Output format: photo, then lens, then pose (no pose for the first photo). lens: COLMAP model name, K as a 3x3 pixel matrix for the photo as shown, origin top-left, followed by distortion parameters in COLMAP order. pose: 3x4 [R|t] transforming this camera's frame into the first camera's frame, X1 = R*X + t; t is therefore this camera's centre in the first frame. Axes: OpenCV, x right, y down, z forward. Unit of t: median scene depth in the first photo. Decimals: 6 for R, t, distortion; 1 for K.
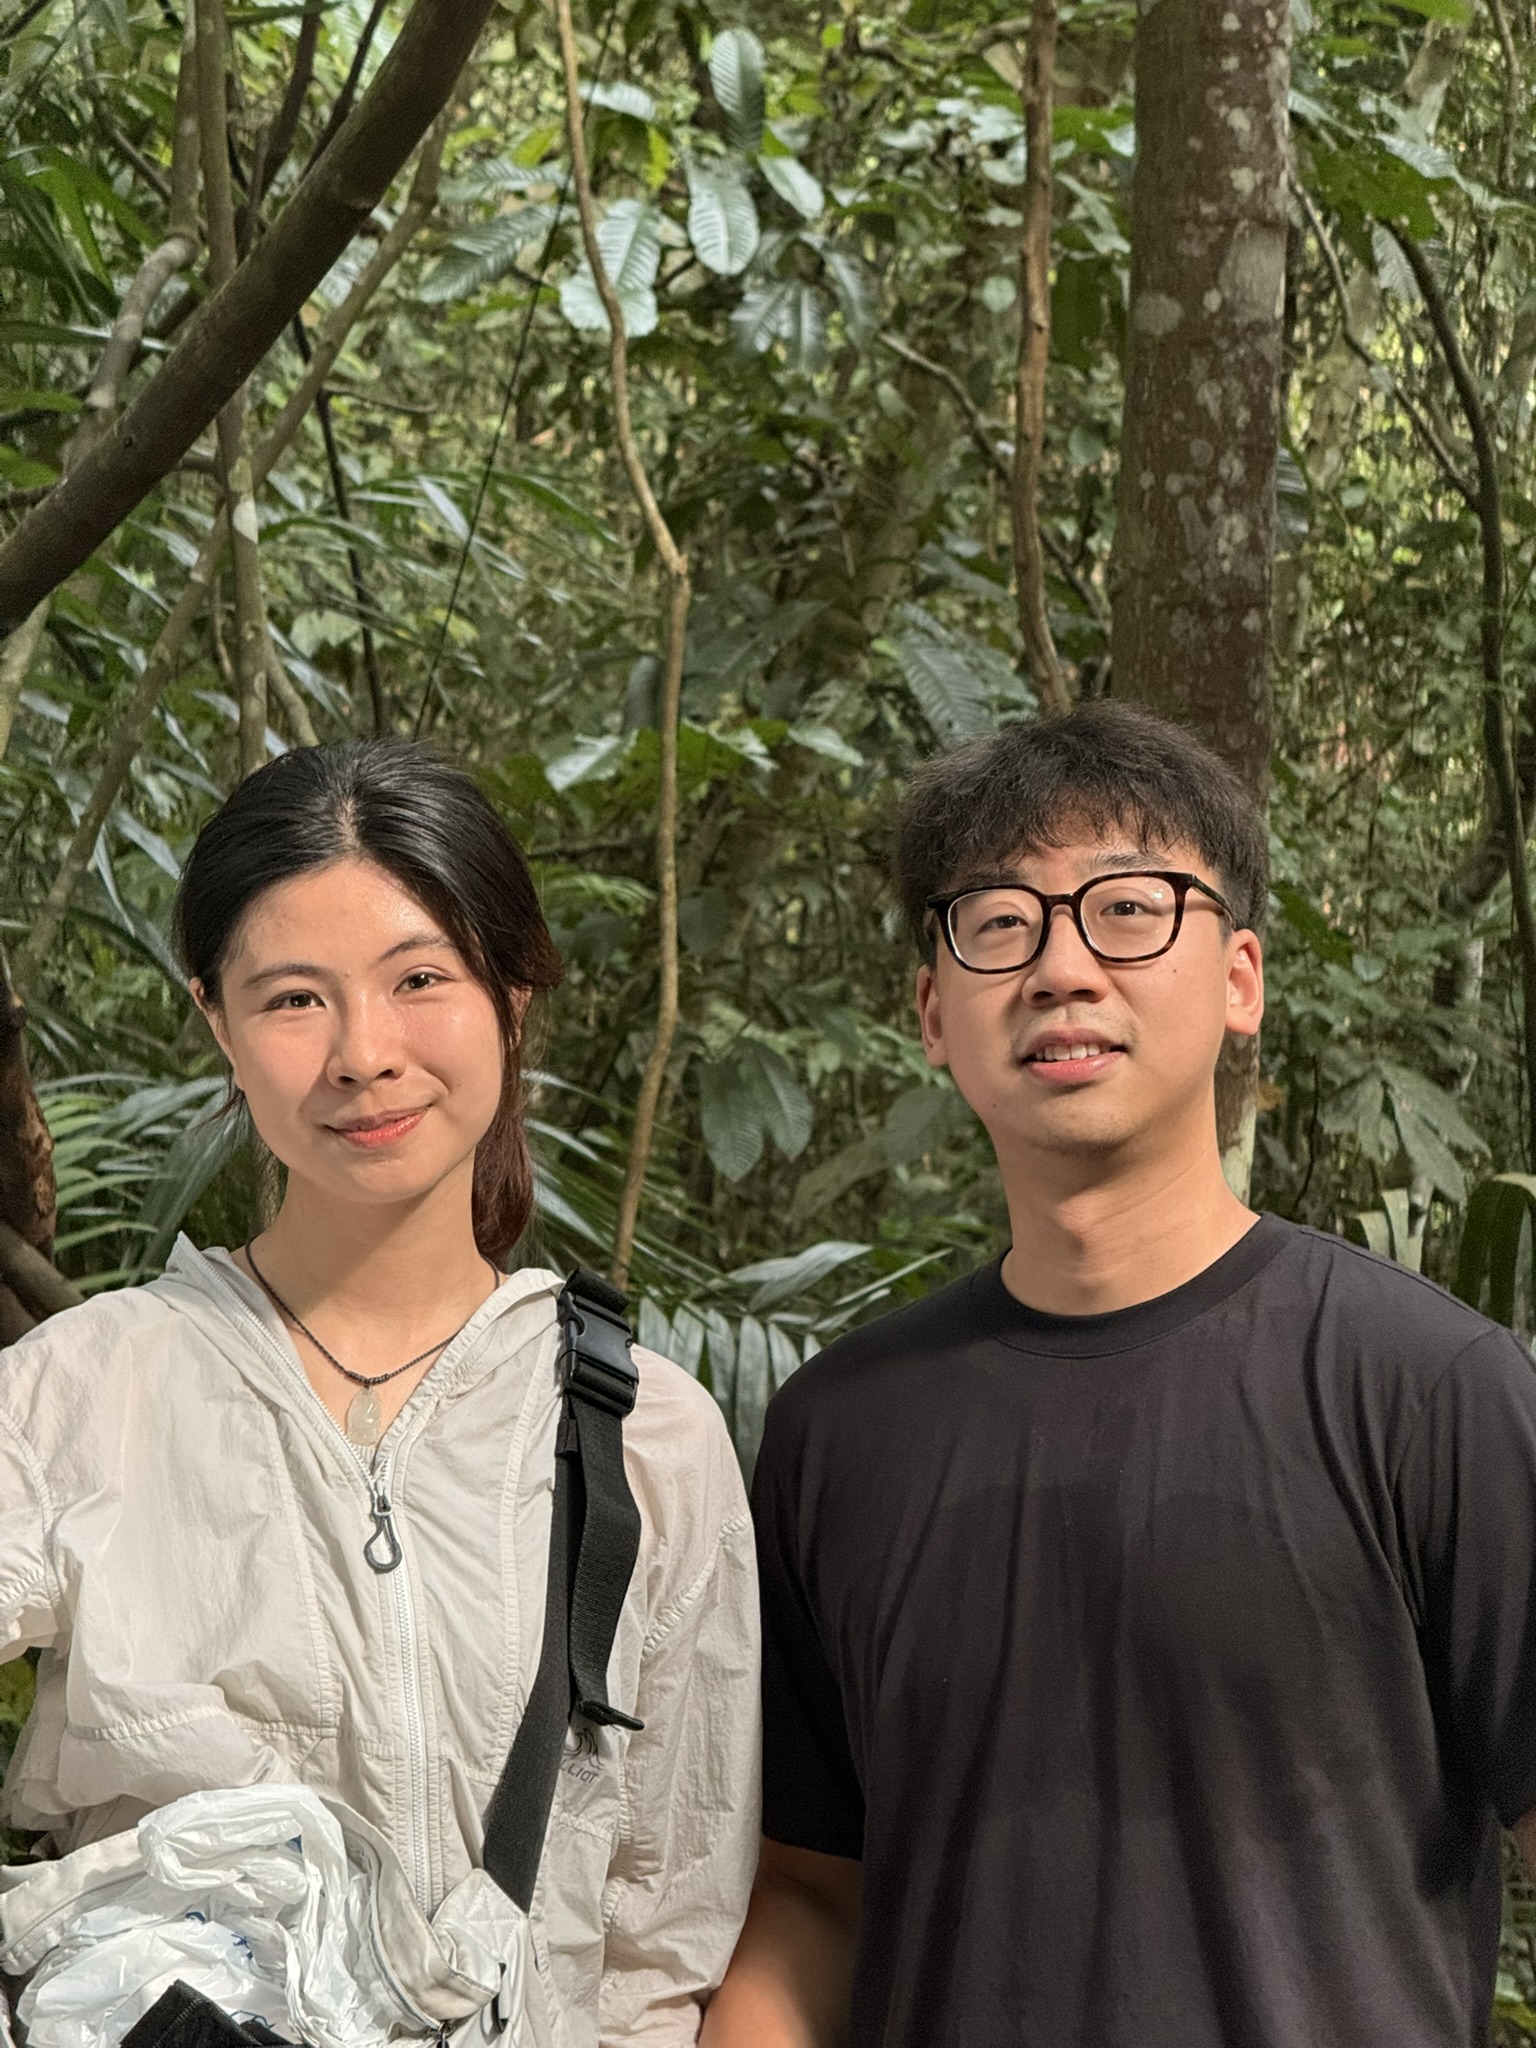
lens RADIAL K [[7211.0, 0, 768.0], [0, 7211.0, 1024.0], [0, 0, 1]] dist [0.216689, -0.108781]
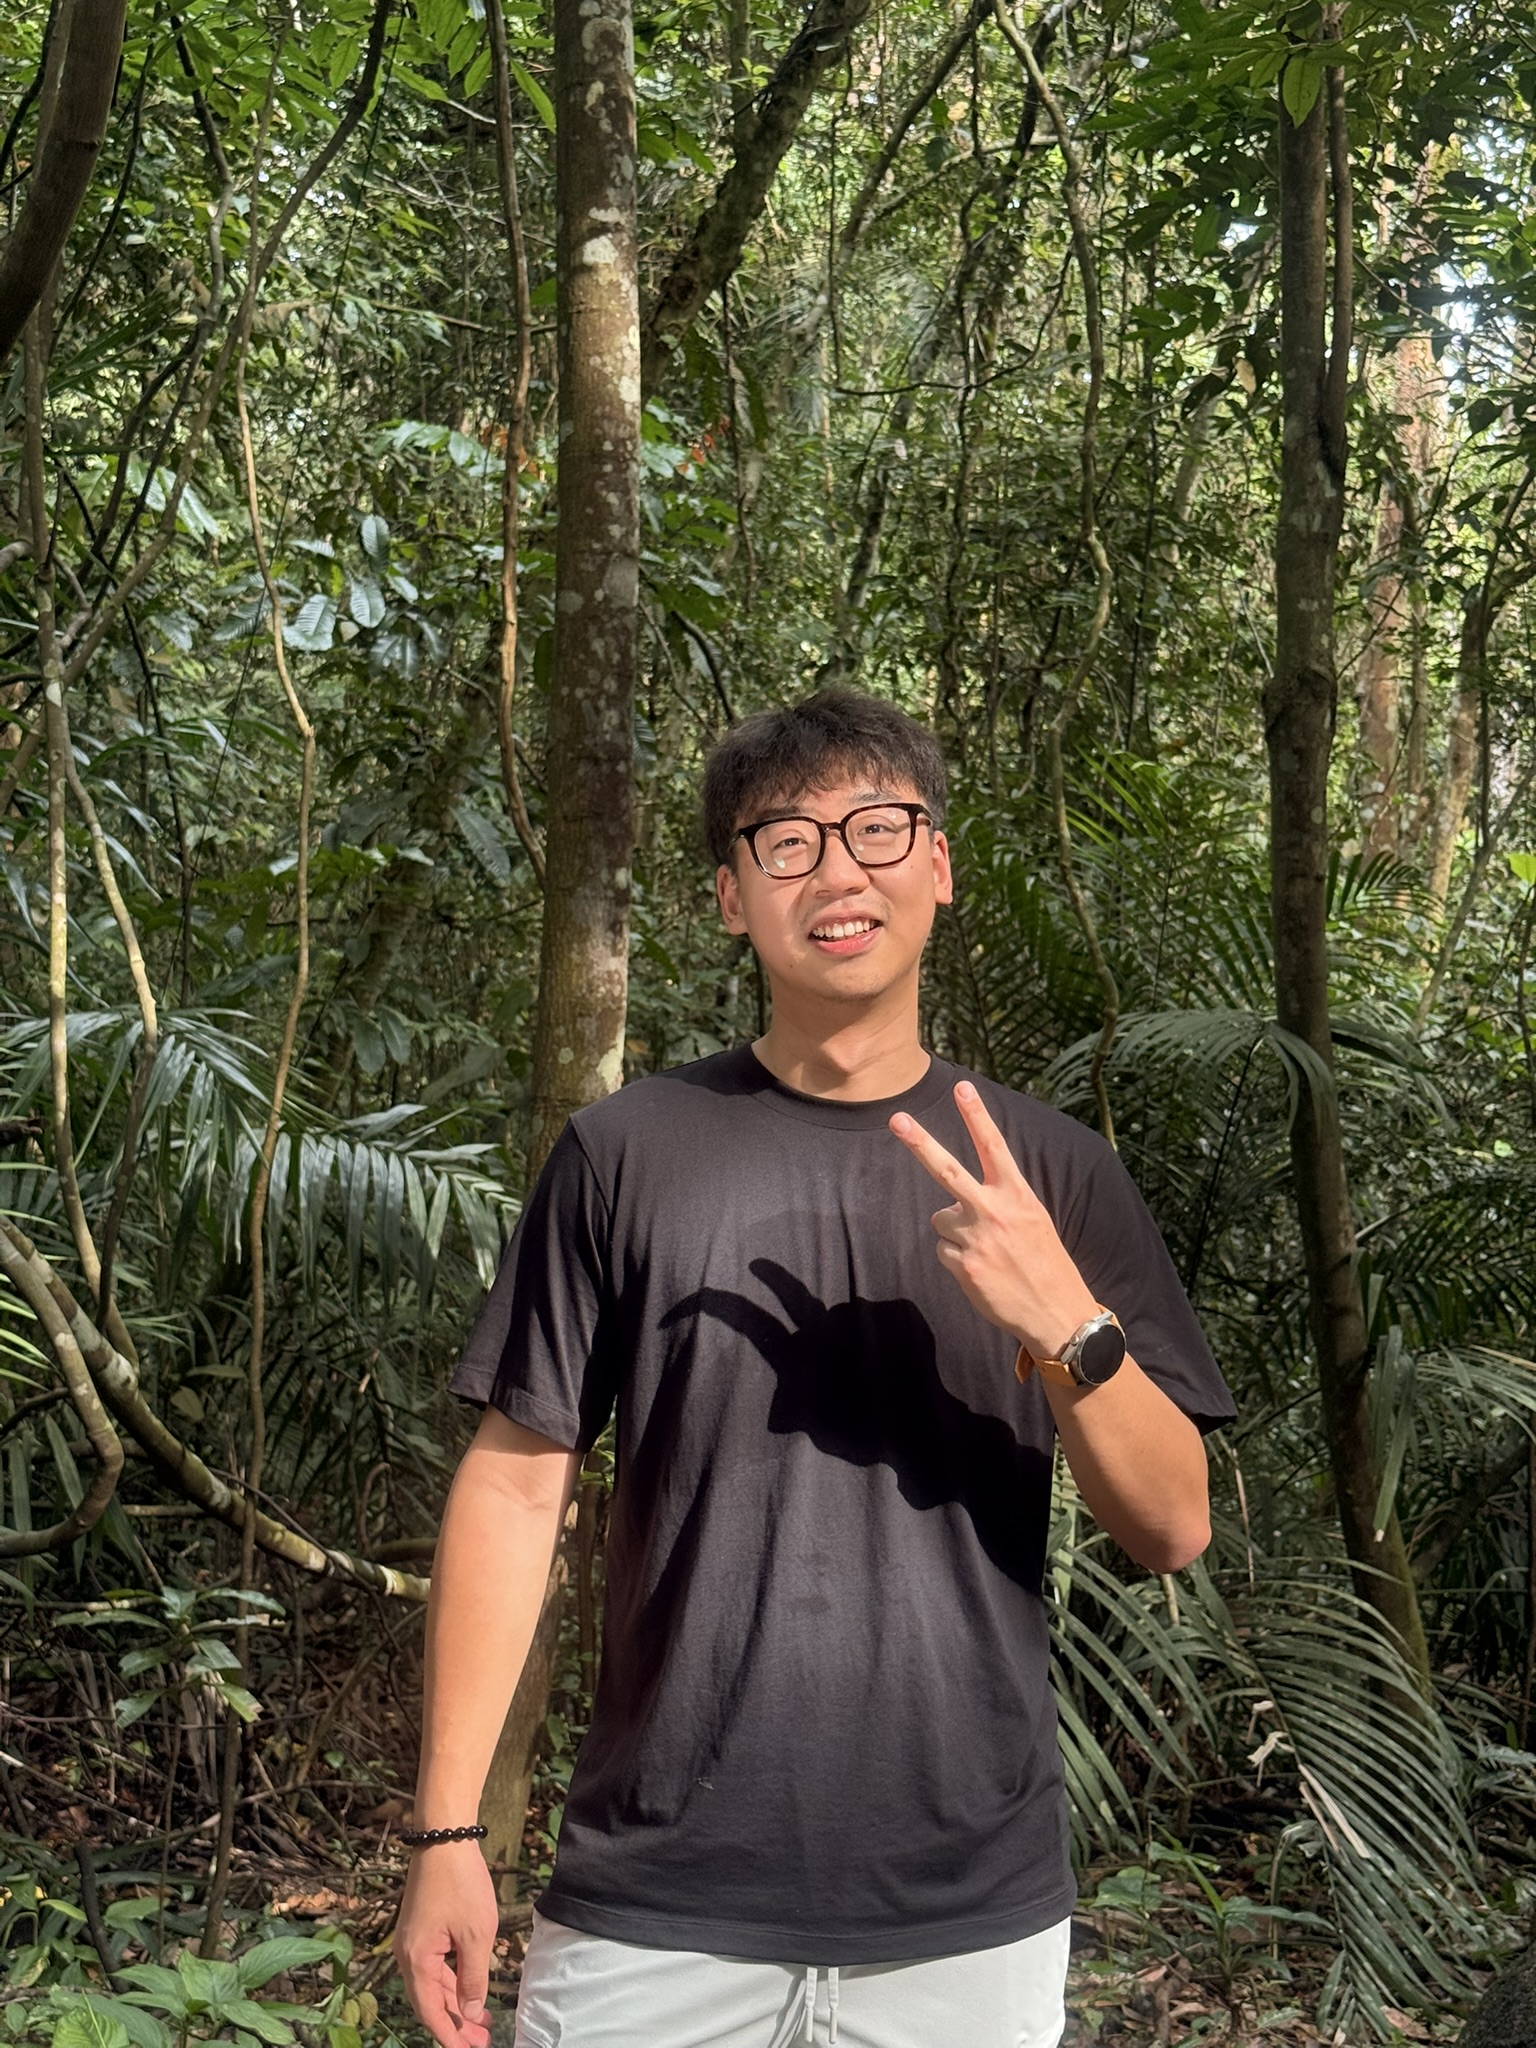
lens RADIAL K [[2833.2, 0, 768.0], [0, 2833.2, 1024.0], [0, 0, 1]] dist [0.011053, 0.009766]
pose [[0.993878, -0.003599, 0.110424, 0.015647], [0.003960, 0.999988, -0.003046, 0.008615], [-0.110412, 0.003464, 0.993880, 0.178455]]
